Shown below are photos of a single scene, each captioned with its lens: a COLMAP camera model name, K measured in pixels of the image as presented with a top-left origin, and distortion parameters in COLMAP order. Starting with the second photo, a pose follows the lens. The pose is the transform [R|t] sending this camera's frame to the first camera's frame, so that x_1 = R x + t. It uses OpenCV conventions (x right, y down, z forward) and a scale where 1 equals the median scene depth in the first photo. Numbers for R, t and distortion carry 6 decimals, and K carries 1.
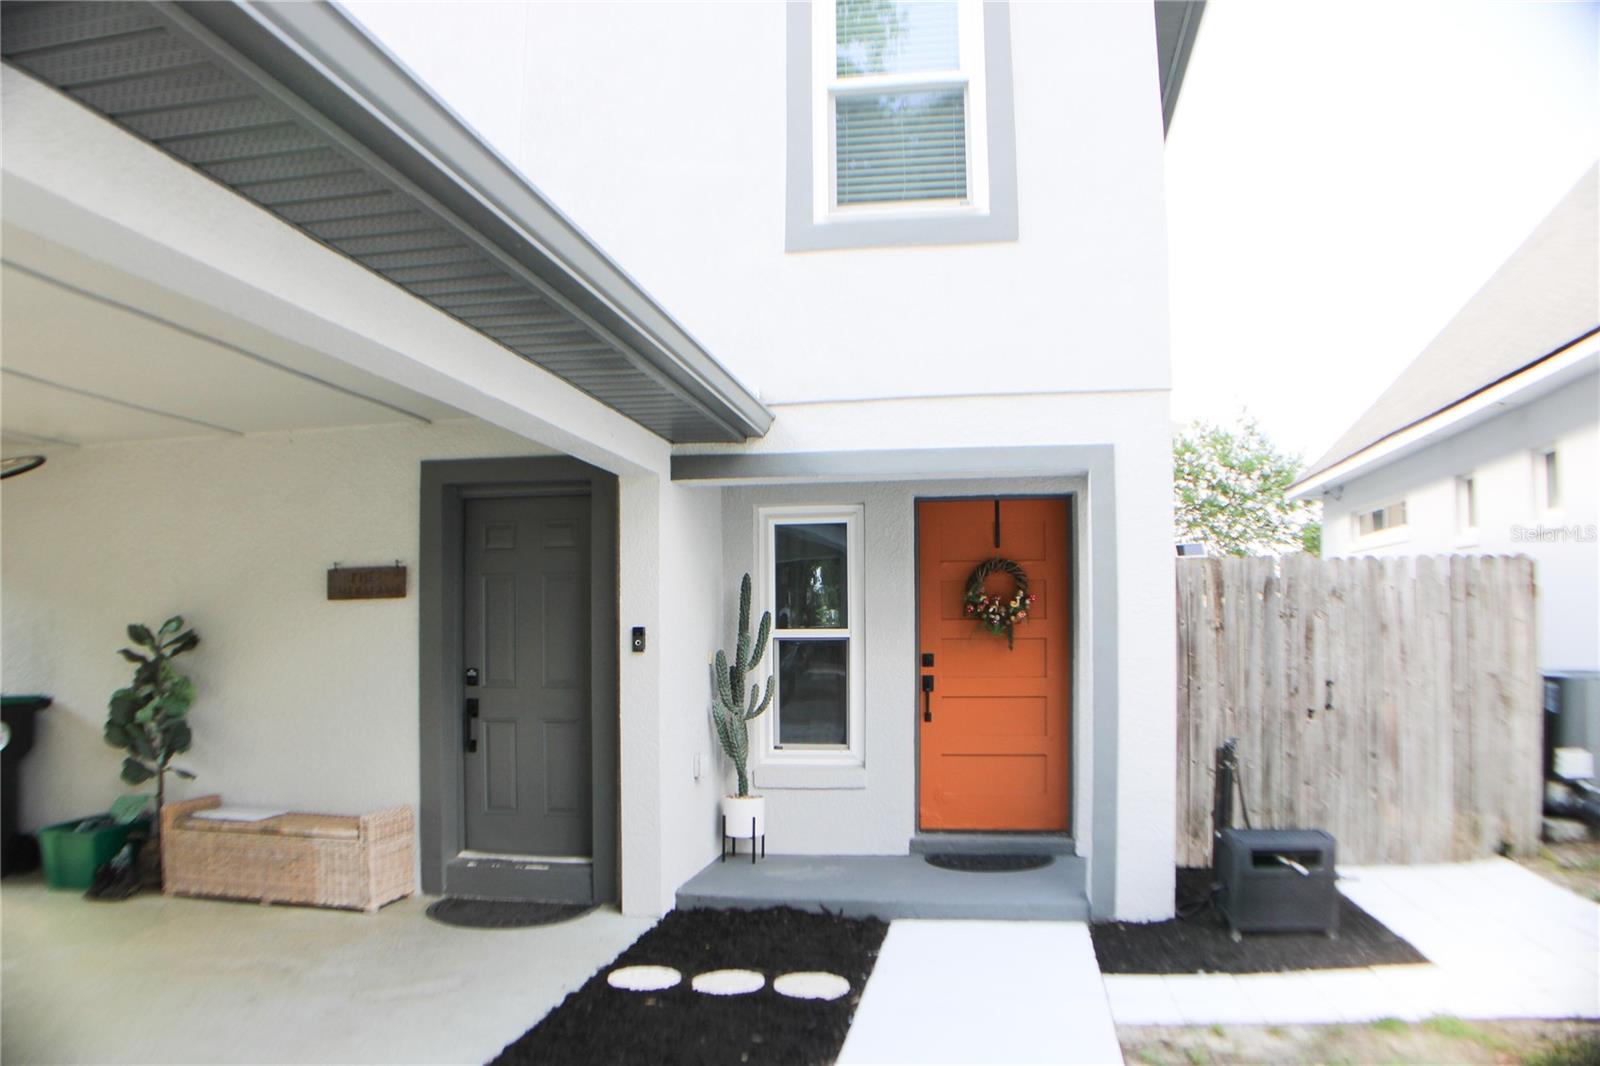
lens RADIAL K [[1262.9, 0, 706.8], [0, 1262.9, 599.6], [0, 0, 1]] dist [-0.157525, 0.014229]
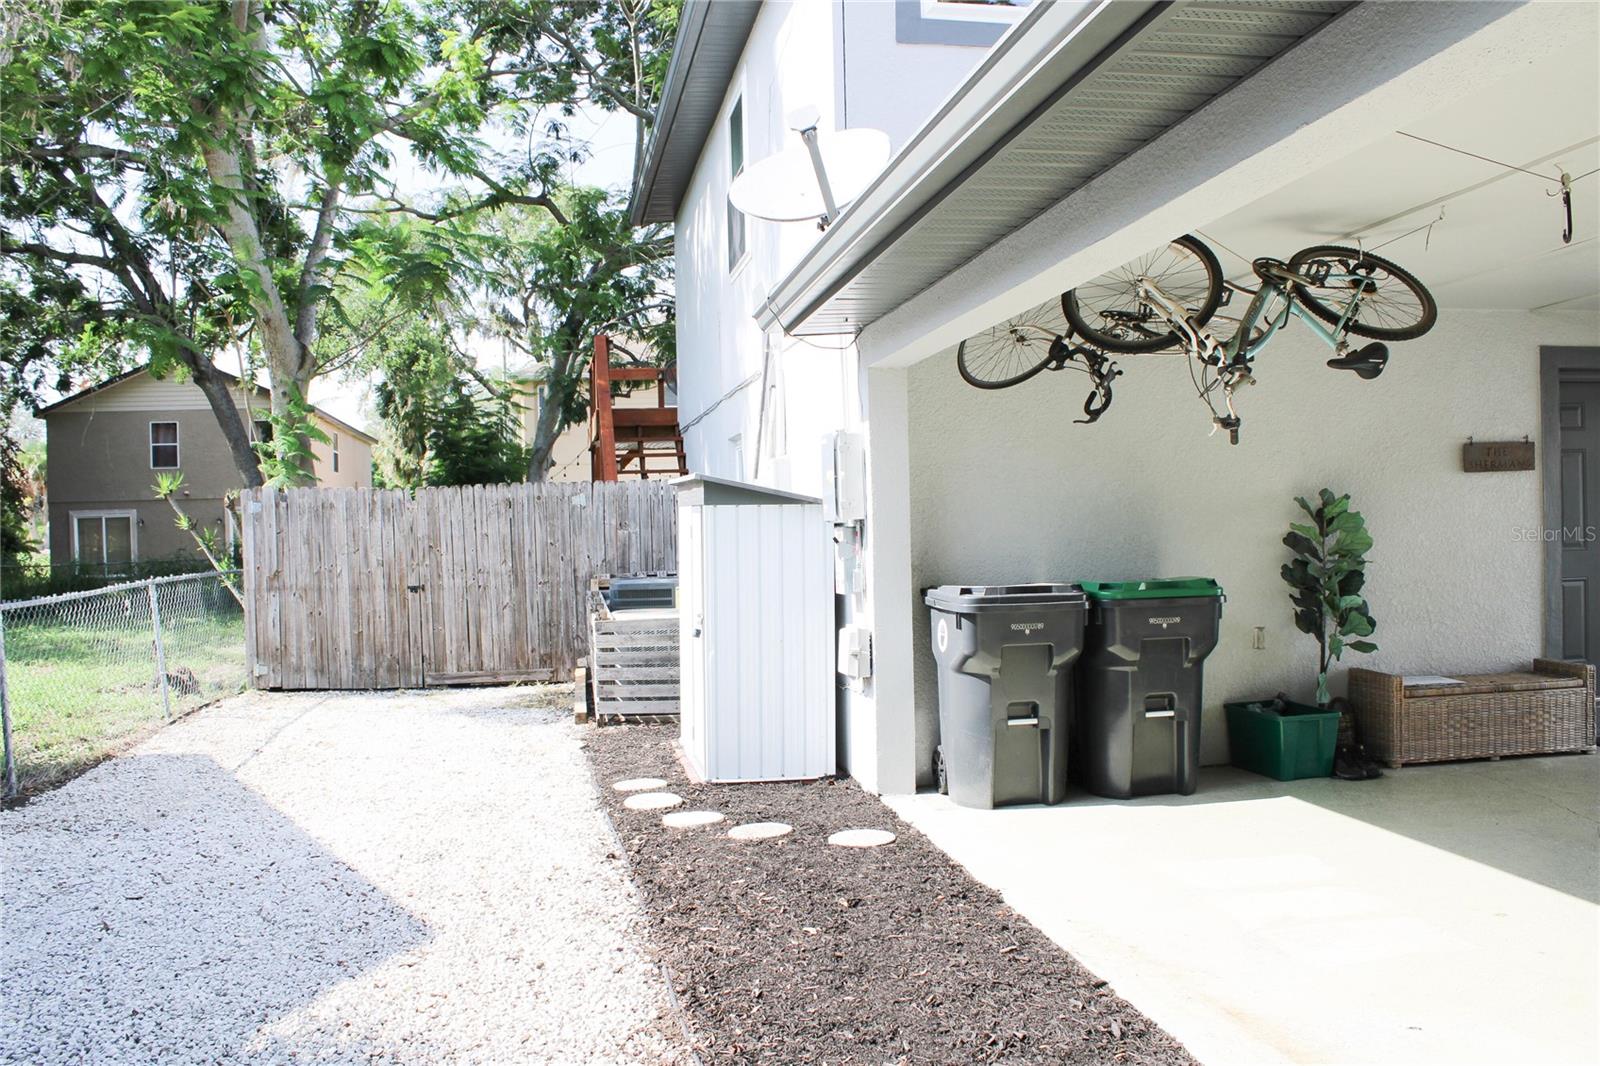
lens RADIAL K [[1365.1, 0, 800.0], [0, 1365.1, 533.0], [0, 0, 1]] dist [-0.106924, 0.020974]
pose [[0.923812, -0.017763, 0.382435, -1.253248], [0.008834, 0.999646, 0.025089, 0.018437], [-0.382745, -0.019799, 0.923642, 0.170006]]
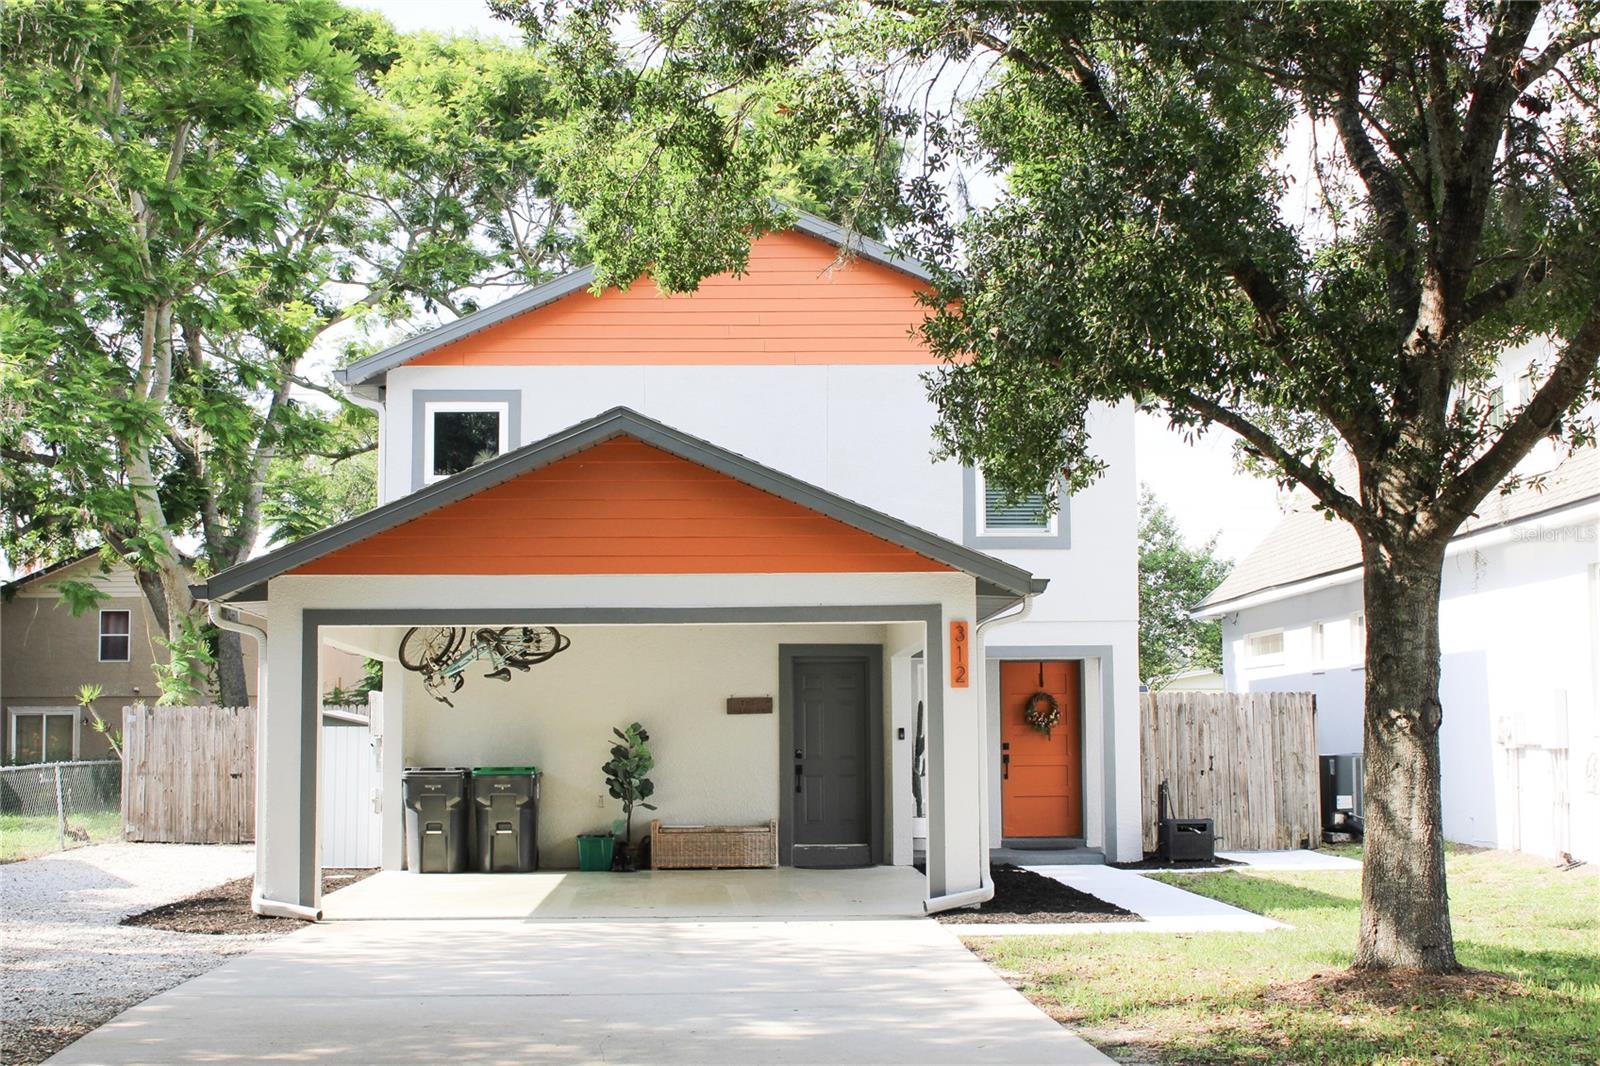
lens RADIAL K [[2070.7, 0, 800.0], [0, 2070.7, 533.0], [0, 0, 1]] dist [-0.029203, -0.000108]
pose [[0.967636, 0.024027, 0.251202, -1.004336], [-0.004624, 0.996978, -0.077548, -0.031564], [-0.252306, 0.073876, 0.964823, -2.139910]]
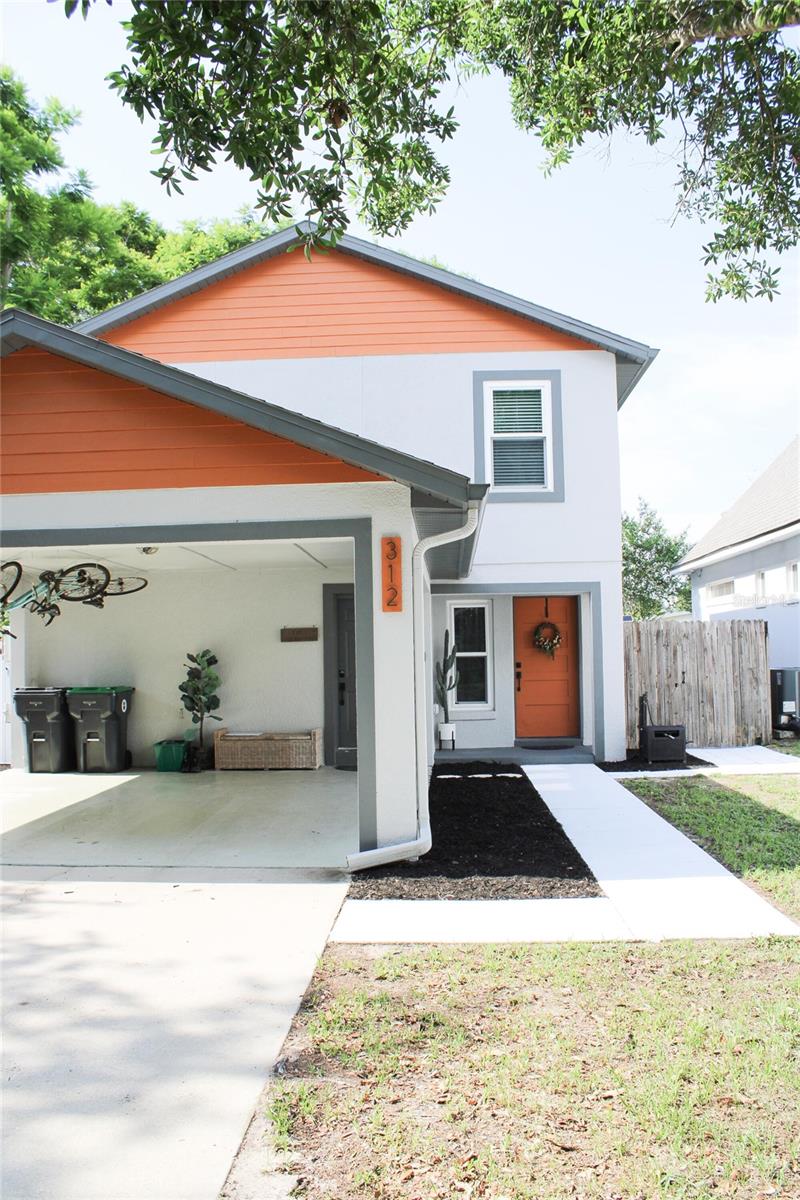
lens RADIAL K [[1023.8, 0, 400.0], [0, 1023.8, 600.0], [0, 0, 1]] dist [-0.106924, 0.020974]
pose [[0.984284, -0.000169, 0.176594, -0.422790], [0.005307, 0.999576, -0.028623, -0.022903], [-0.176514, 0.029110, 0.983868, -0.943872]]
